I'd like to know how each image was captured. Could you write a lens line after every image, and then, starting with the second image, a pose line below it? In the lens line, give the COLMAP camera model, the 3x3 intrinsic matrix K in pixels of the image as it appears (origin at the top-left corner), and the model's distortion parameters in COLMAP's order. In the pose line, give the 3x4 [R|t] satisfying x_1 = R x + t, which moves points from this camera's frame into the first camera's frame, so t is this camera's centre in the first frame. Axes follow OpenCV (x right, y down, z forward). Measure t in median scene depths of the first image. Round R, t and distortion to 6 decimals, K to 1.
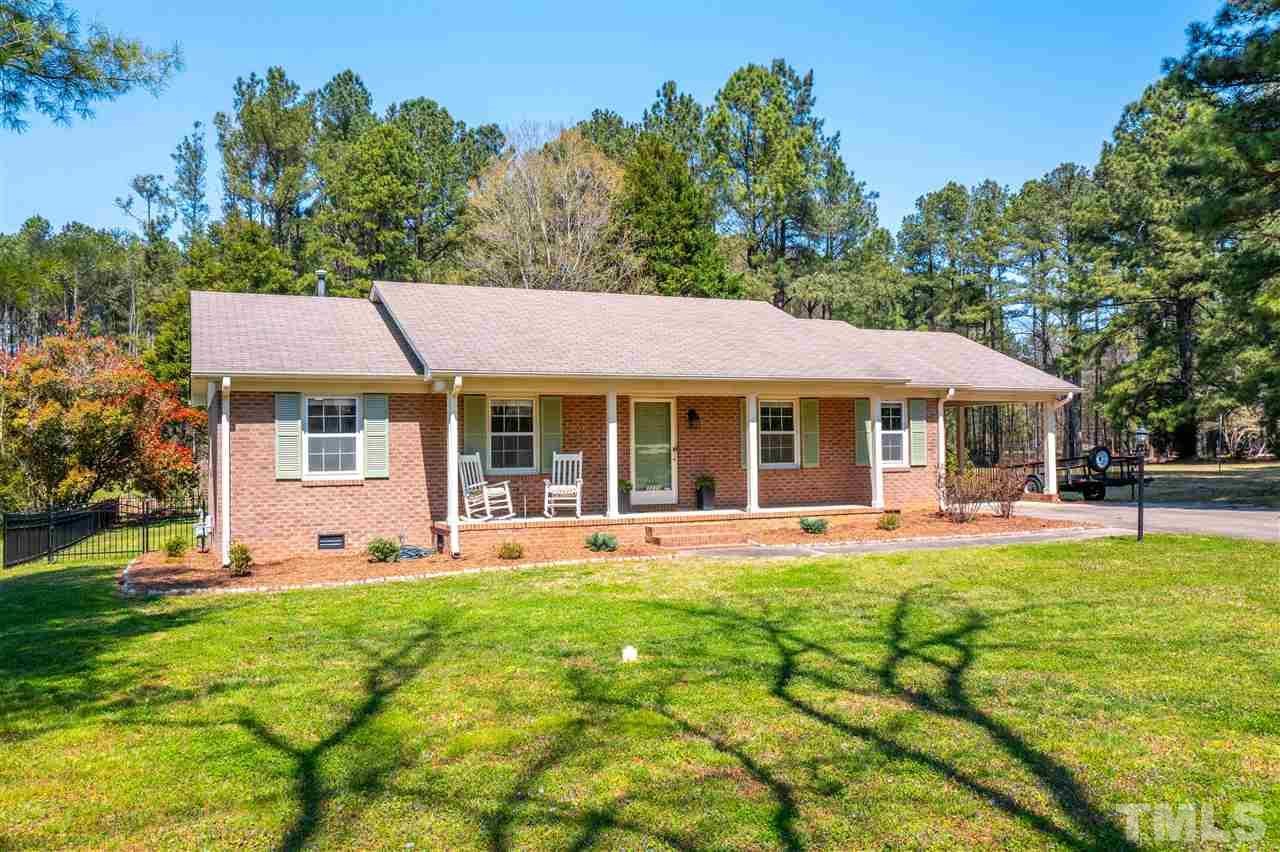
lens RADIAL K [[1065.7, 0, 679.4], [0, 1065.7, 422.4], [0, 0, 1]] dist [0.011159, 0.002030]
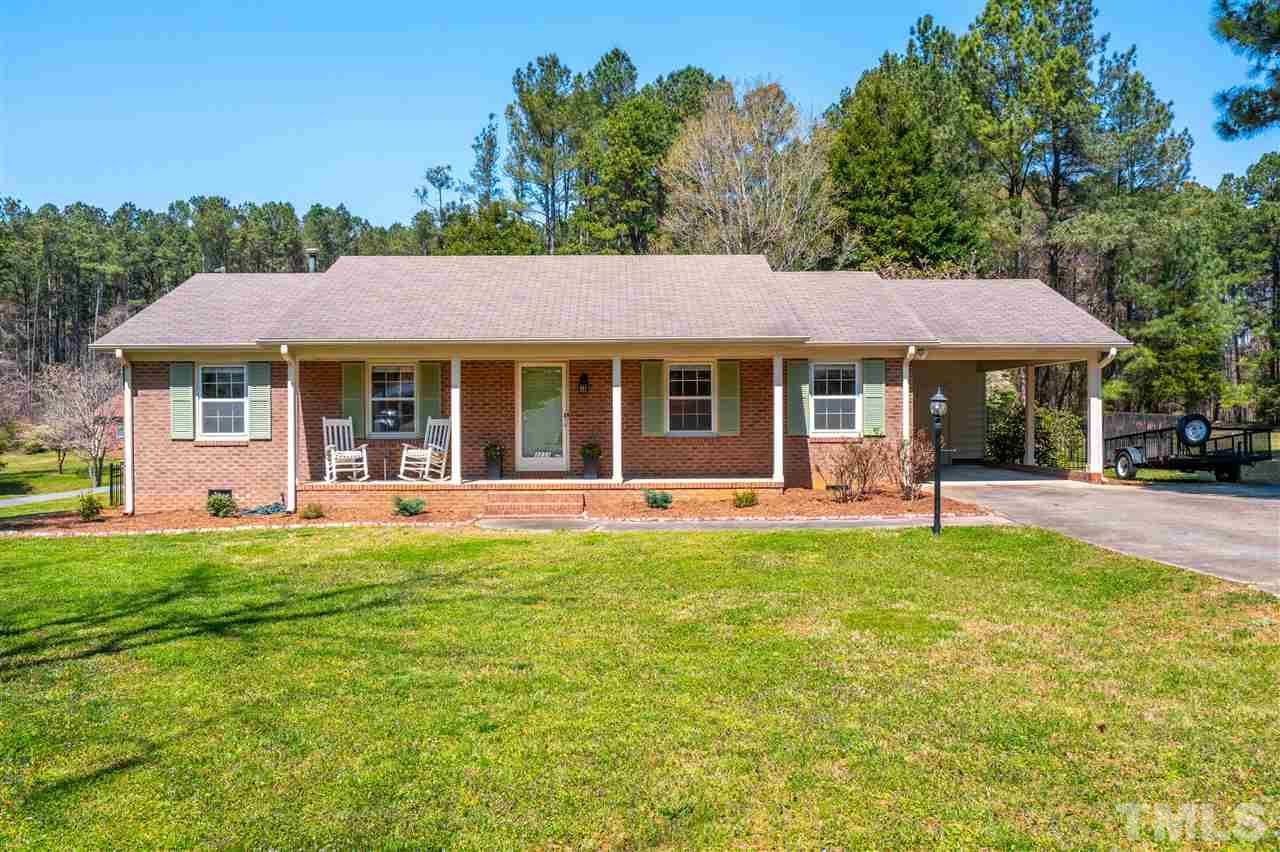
lens RADIAL K [[1065.7, 0, 644.1], [0, 1065.7, 424.9], [0, 0, 1]] dist [0.011159, 0.002030]
pose [[0.918205, 0.011126, -0.395949, 0.396408], [0.003767, 0.999315, 0.036818, -0.001091], [0.396087, -0.035298, 0.917534, 0.123542]]
